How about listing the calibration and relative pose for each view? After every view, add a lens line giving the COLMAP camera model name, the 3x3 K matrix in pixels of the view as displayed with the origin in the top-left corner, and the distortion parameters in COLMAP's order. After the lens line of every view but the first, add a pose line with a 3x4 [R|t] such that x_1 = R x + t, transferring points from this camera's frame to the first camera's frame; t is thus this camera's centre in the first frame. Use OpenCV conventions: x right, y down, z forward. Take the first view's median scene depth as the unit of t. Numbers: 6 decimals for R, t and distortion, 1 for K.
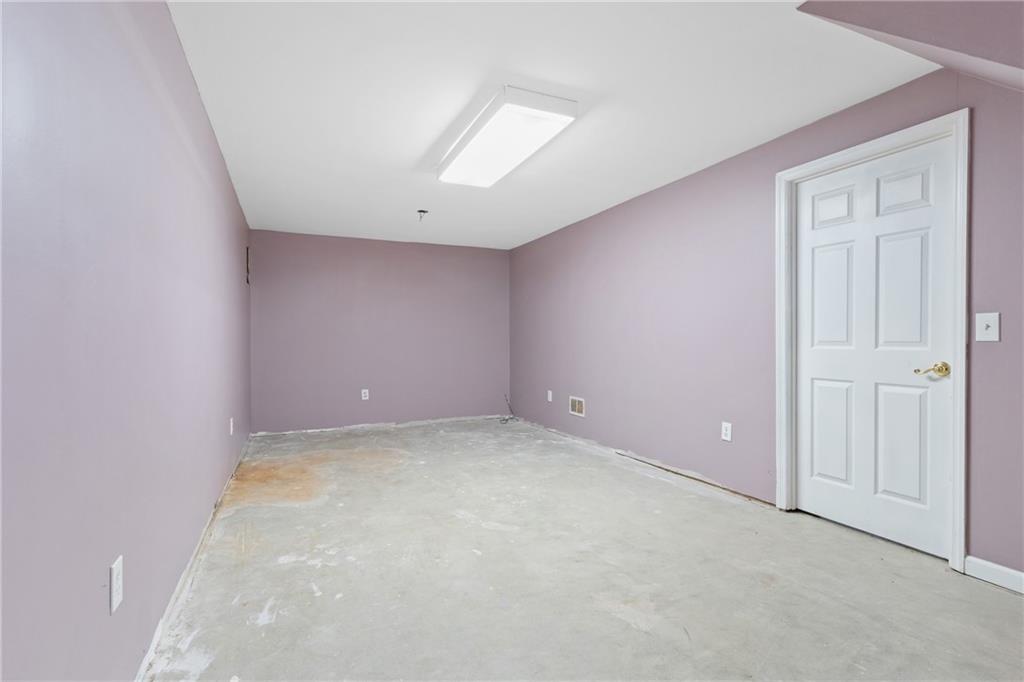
lens RADIAL K [[487.3, 0, 510.7], [0, 487.3, 344.8], [0, 0, 1]] dist [0.000595, 0.002068]
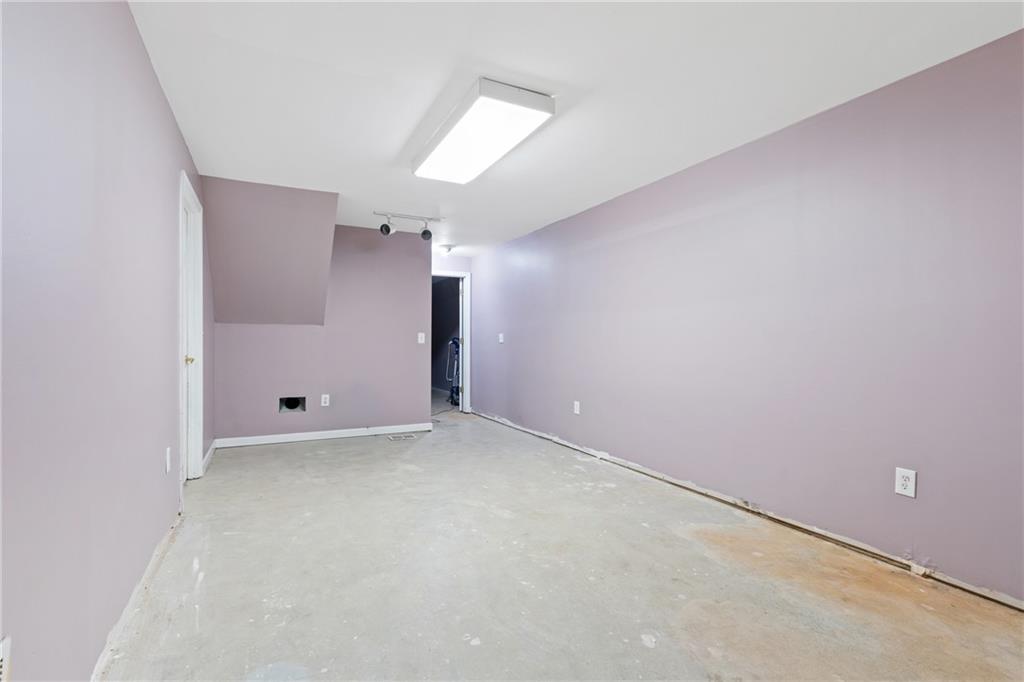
lens RADIAL K [[487.3, 0, 513.3], [0, 487.3, 340.2], [0, 0, 1]] dist [0.000595, 0.002068]
pose [[-0.999053, -0.001850, -0.043464, -0.074368], [-0.001948, 0.999996, 0.002217, -0.014123], [0.043460, 0.002300, -0.999053, 2.106997]]
